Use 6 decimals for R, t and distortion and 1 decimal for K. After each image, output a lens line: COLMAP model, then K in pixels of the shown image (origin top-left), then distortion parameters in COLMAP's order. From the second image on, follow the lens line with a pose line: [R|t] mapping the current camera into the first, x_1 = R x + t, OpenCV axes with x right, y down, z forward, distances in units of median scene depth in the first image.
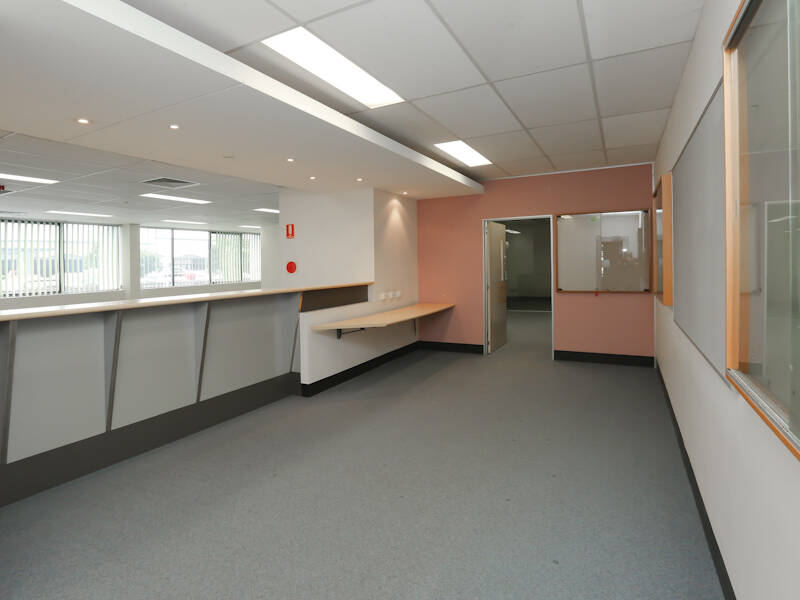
lens RADIAL K [[418.0, 0, 386.8], [0, 418.0, 305.9], [0, 0, 1]] dist [0.000518, 0.000087]
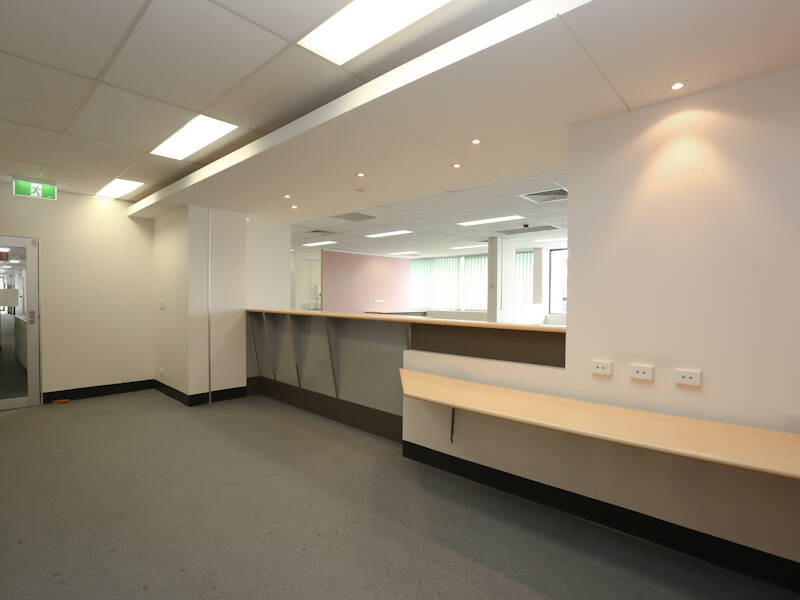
lens RADIAL K [[418.0, 0, 386.8], [0, 418.0, 305.9], [0, 0, 1]] dist [0.000518, 0.000087]
pose [[-0.238683, 0.042886, -0.970150, 0.598778], [-0.094718, 0.993233, 0.067210, -0.120219], [0.966467, 0.107933, -0.233006, 1.165796]]
